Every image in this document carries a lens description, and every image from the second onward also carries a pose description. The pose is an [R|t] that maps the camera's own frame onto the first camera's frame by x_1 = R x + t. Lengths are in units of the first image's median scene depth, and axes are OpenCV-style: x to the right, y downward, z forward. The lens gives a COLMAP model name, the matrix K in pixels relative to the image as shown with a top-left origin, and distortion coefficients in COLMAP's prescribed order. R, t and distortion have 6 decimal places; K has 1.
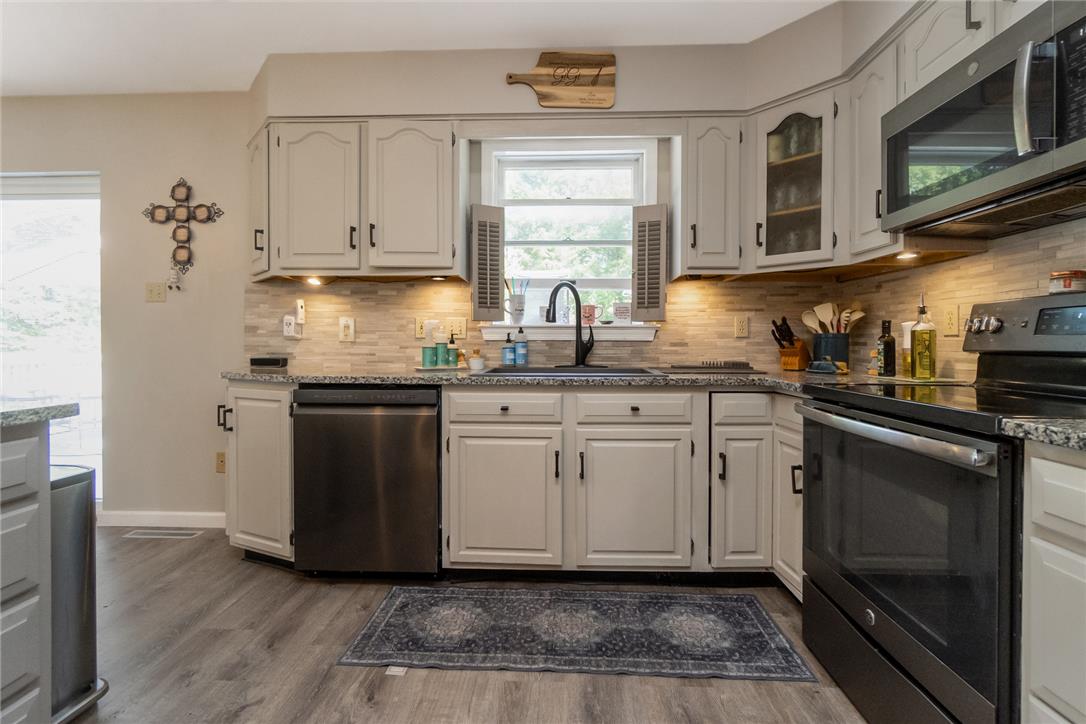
lens RADIAL K [[472.3, 0, 536.9], [0, 472.3, 347.4], [0, 0, 1]] dist [0.000479, -0.000561]
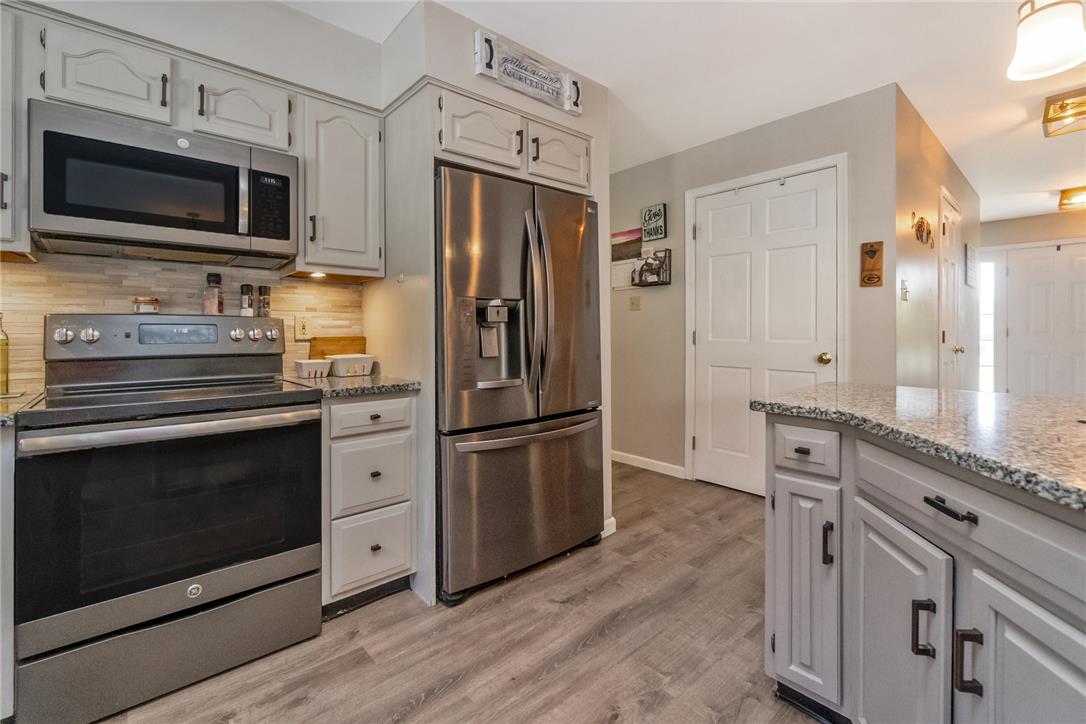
lens RADIAL K [[472.3, 0, 562.5], [0, 472.3, 333.2], [0, 0, 1]] dist [0.000479, -0.000561]
pose [[-0.683781, -0.004346, 0.729675, -0.442638], [0.008729, 0.999862, 0.014135, -0.040291], [-0.729635, 0.016035, -0.683648, 0.649973]]
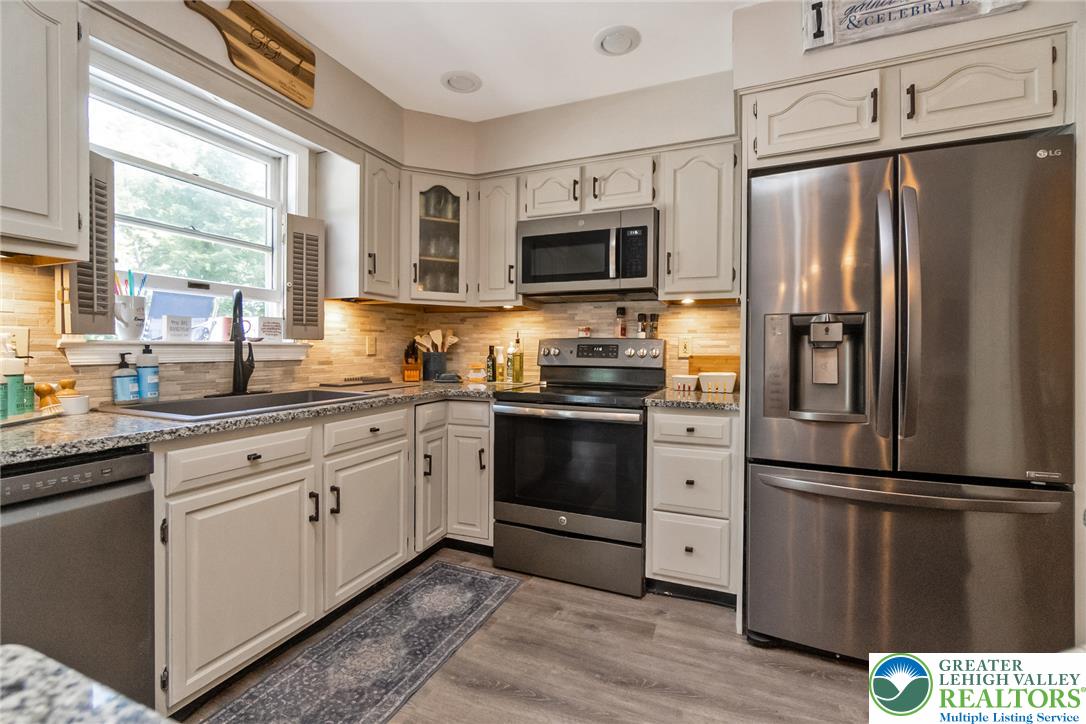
lens RADIAL K [[472.3, 0, 536.9], [0, 472.3, 355.0], [0, 0, 1]] dist [0.000479, -0.000561]
pose [[0.364810, -0.015701, 0.930950, -0.560721], [0.004904, 0.999876, 0.014942, -0.042460], [-0.931069, -0.000885, 0.364842, 0.261863]]
